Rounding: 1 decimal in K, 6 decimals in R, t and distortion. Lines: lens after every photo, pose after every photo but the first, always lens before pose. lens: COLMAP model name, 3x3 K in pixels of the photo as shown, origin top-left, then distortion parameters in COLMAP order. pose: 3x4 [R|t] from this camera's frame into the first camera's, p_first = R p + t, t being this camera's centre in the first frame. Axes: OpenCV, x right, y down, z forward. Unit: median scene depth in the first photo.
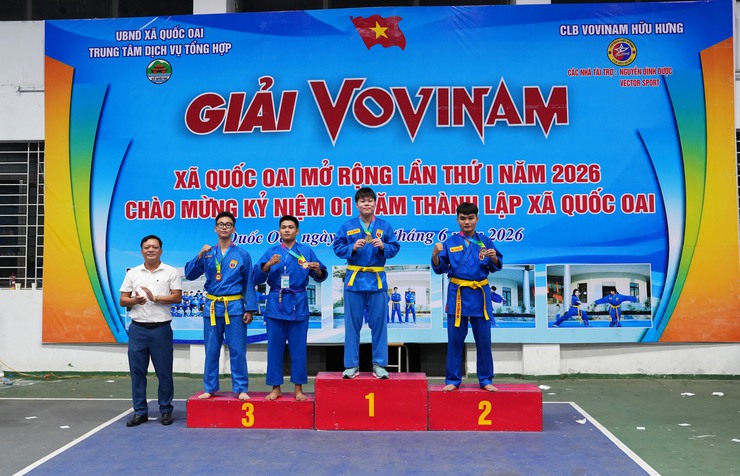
lens RADIAL K [[744.2, 0, 352.5], [0, 744.2, 218.0], [0, 0, 1]] dist [-0.009487, 0.101364]
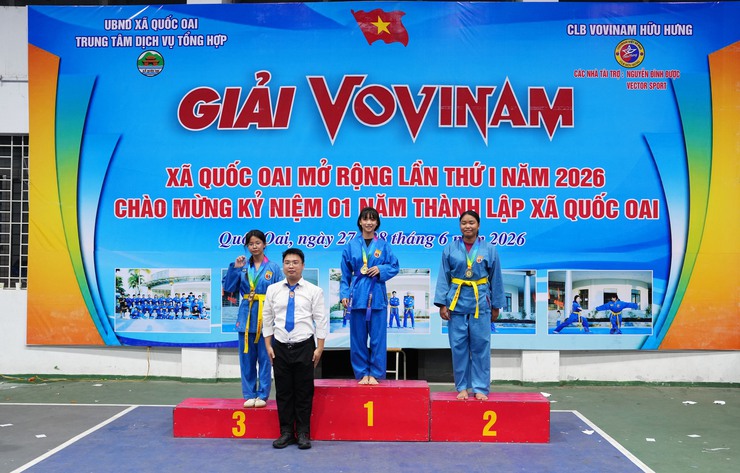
lens RADIAL K [[688.7, 0, 369.7], [0, 688.7, 253.0], [0, 0, 1]] dist [-0.011616, 0.089770]
pose [[0.999249, 0.013701, 0.036248, -0.007526], [-0.014934, 0.999311, 0.033974, 0.012545], [-0.035758, -0.034489, 0.998765, 0.101302]]
